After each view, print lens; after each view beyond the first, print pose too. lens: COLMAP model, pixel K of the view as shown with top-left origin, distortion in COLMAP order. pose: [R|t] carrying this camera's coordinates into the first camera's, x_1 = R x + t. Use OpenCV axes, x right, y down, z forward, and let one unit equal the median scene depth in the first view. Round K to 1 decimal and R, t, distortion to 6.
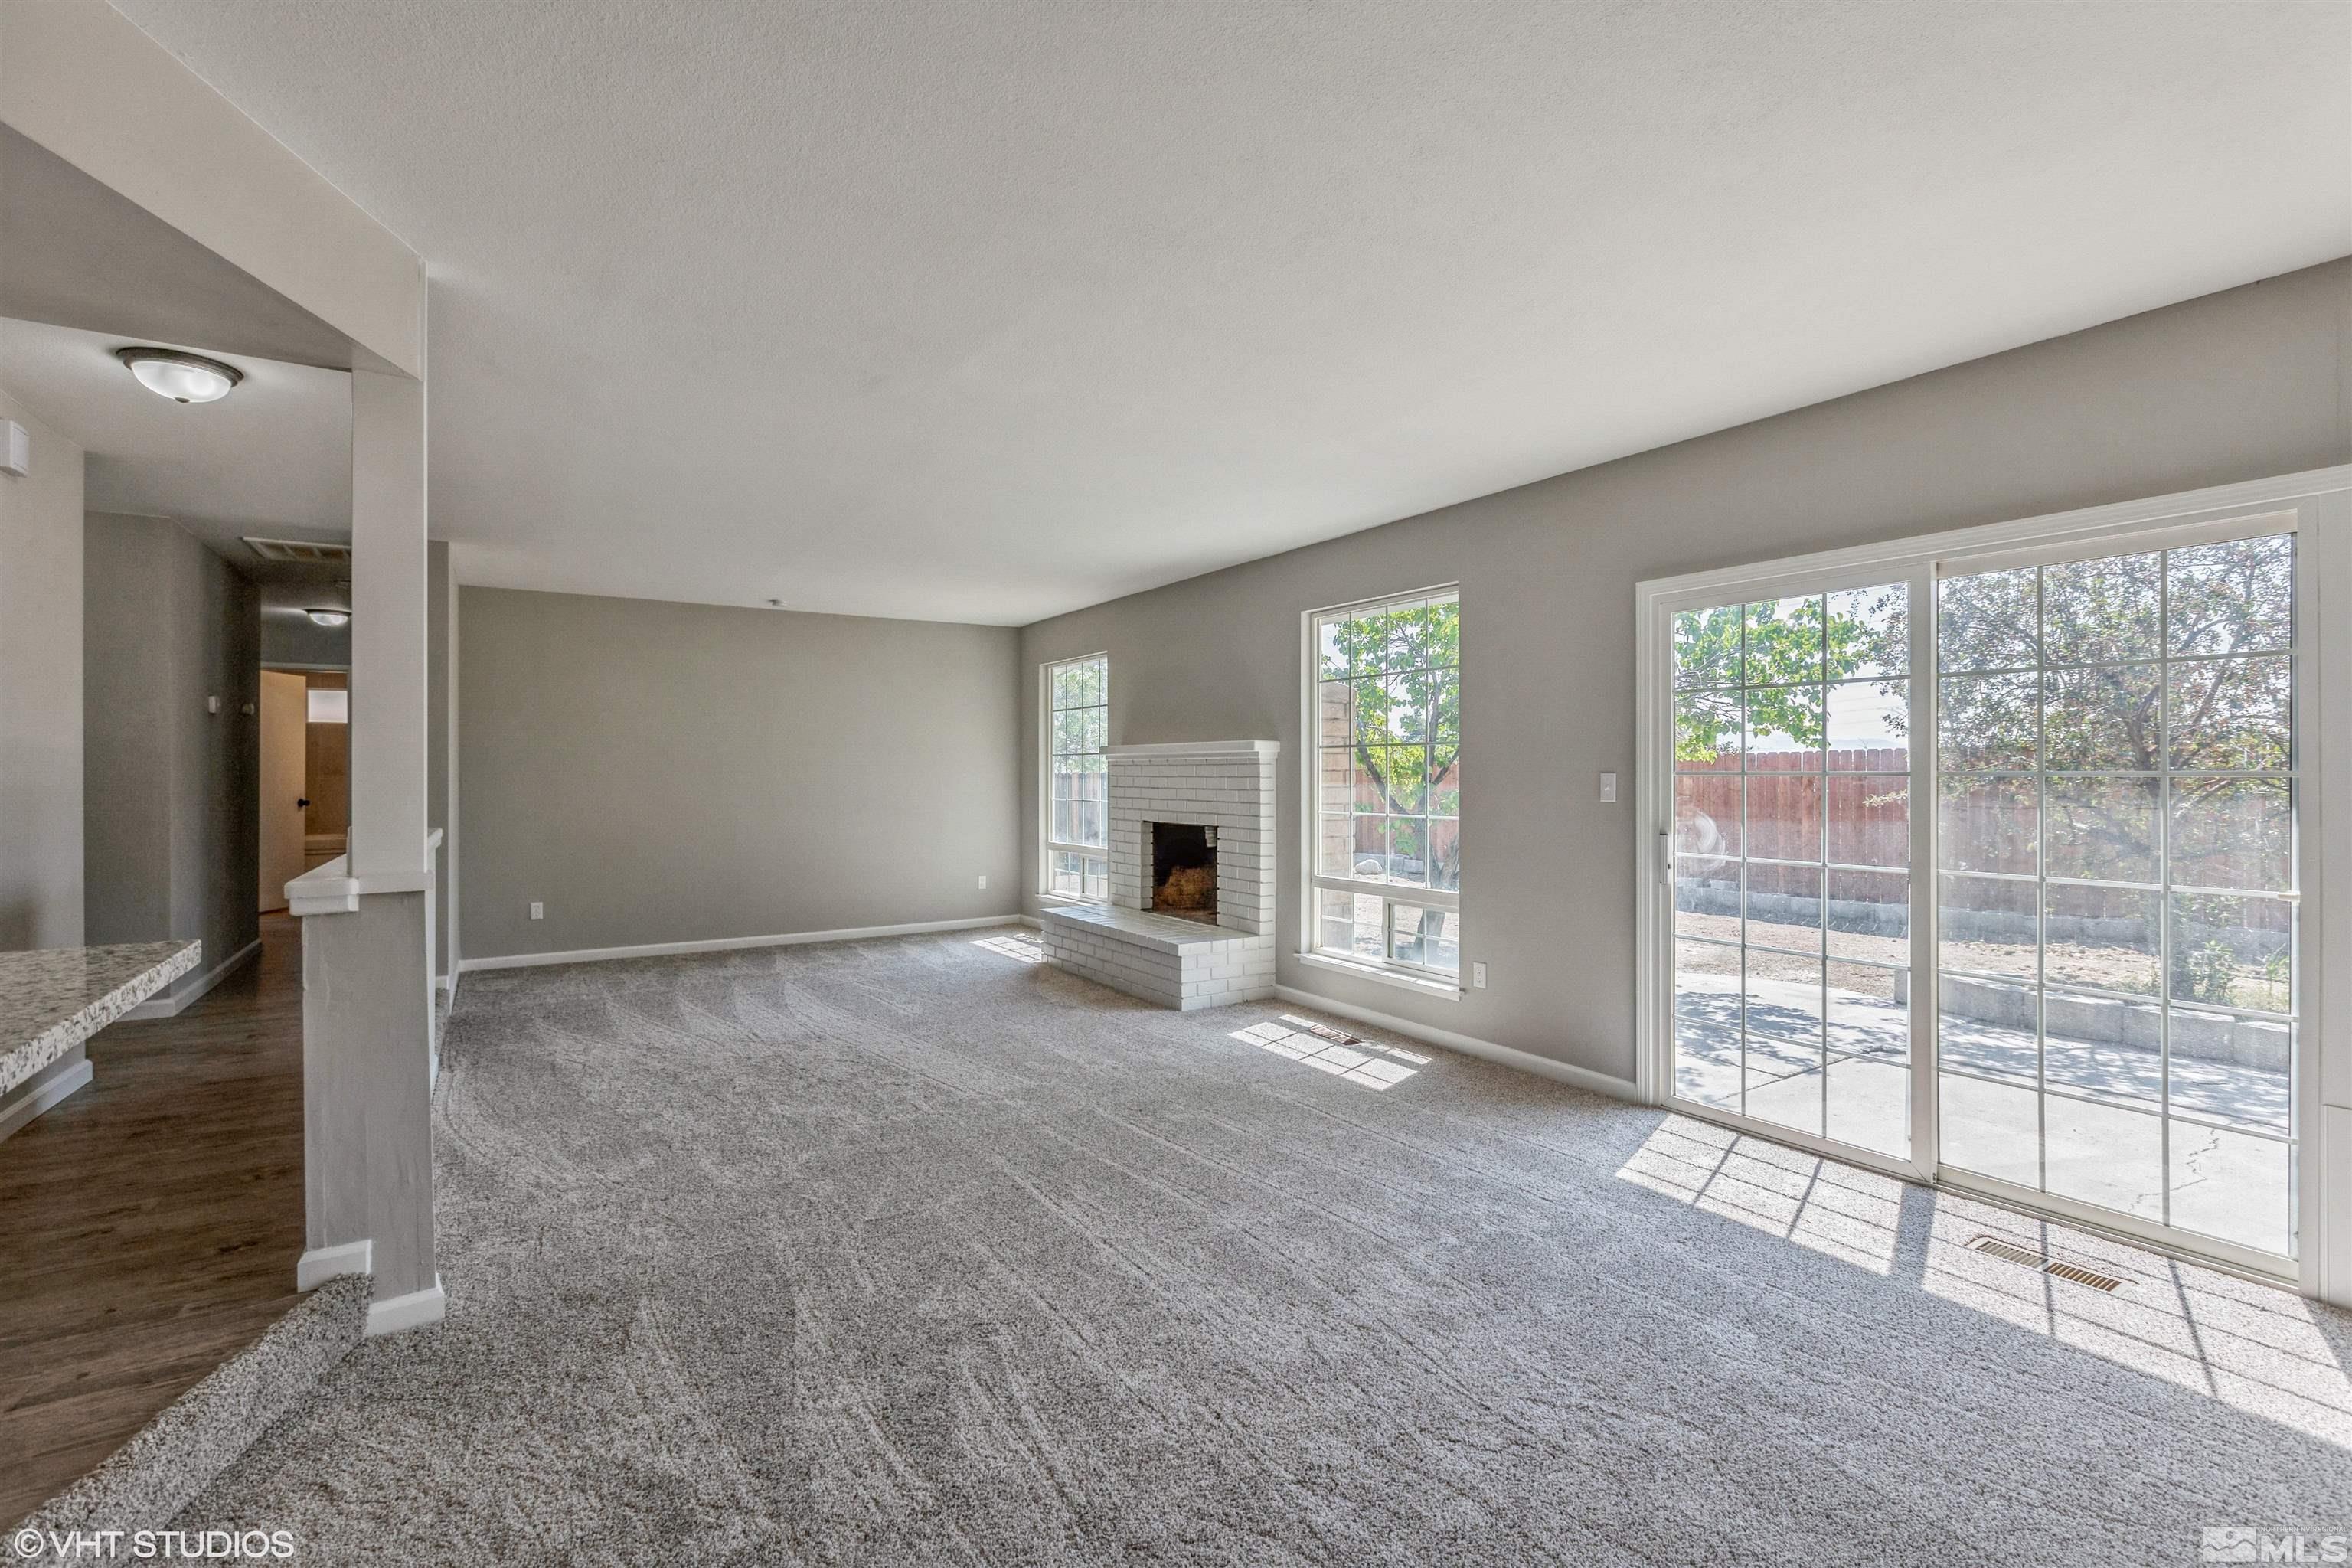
lens RADIAL K [[1052.0, 0, 1170.6], [0, 1052.0, 775.9], [0, 0, 1]] dist [0.001312, -0.000130]
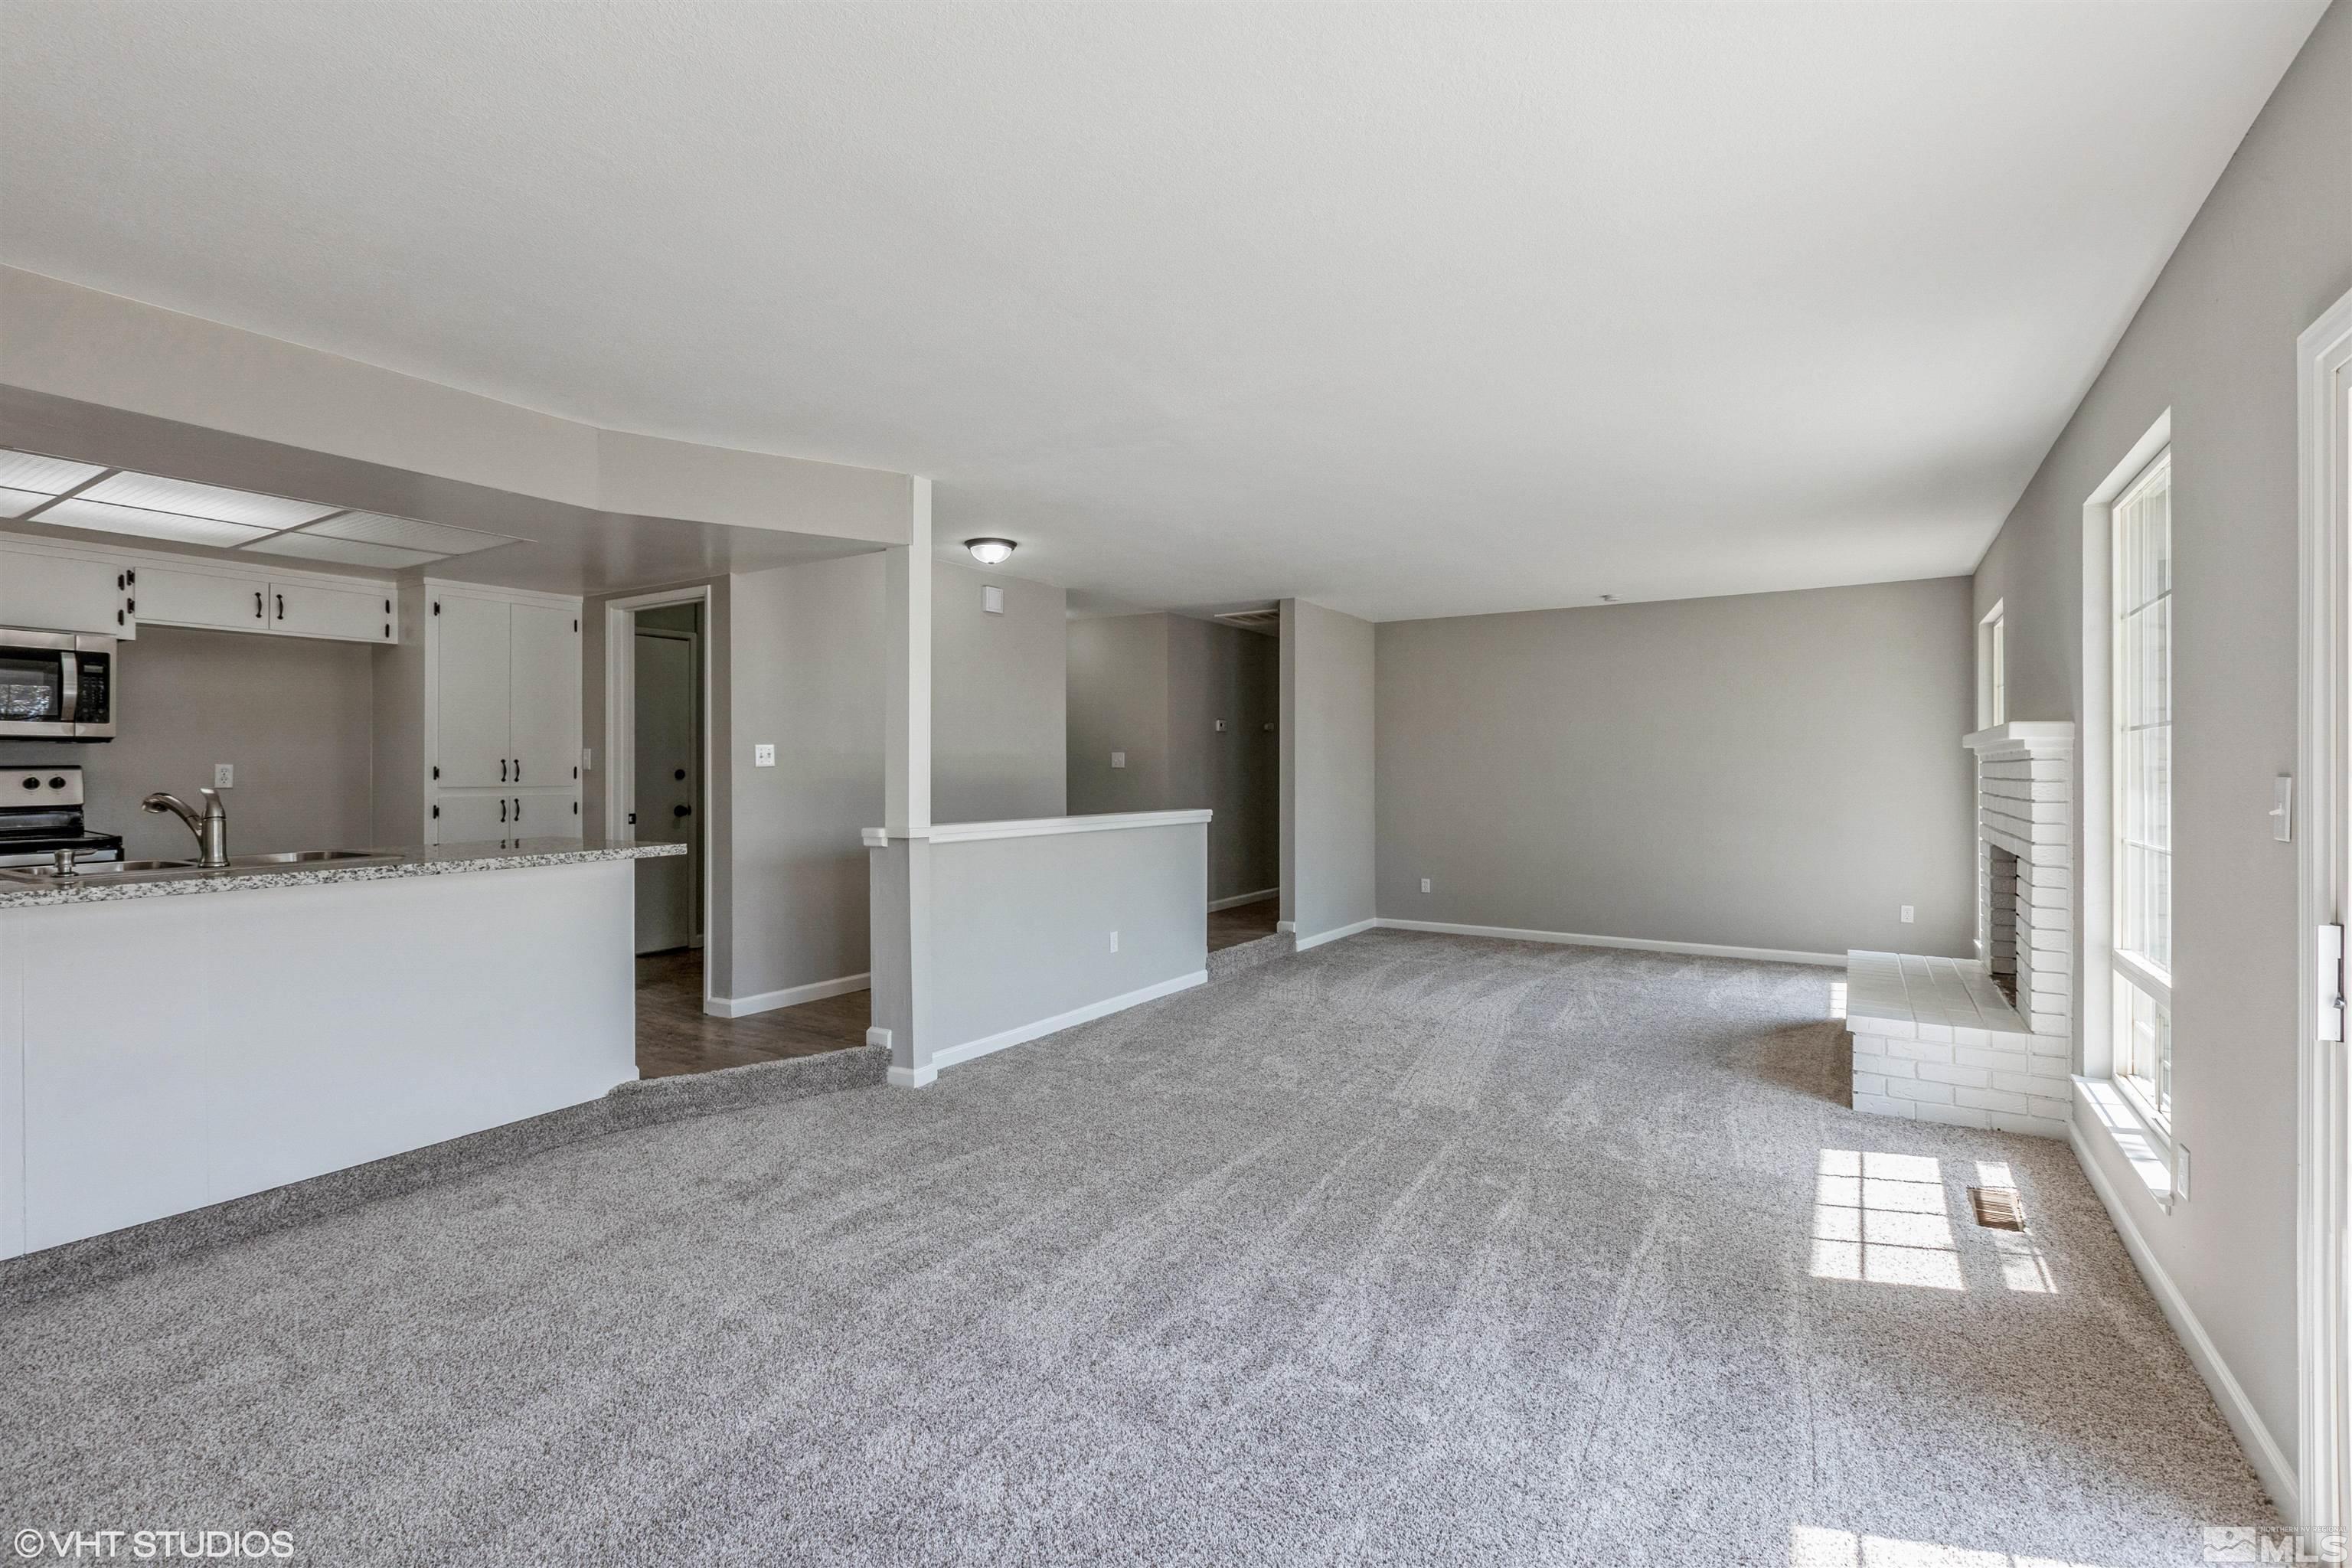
lens RADIAL K [[1057.9, 0, 1172.9], [0, 1057.9, 767.1], [0, 0, 1]] dist [0.002465, -0.000847]
pose [[0.424972, -0.000681, -0.905206, 0.712868], [-0.004603, 0.999985, -0.002914, -0.003969], [0.905195, 0.005405, 0.424963, 0.438551]]
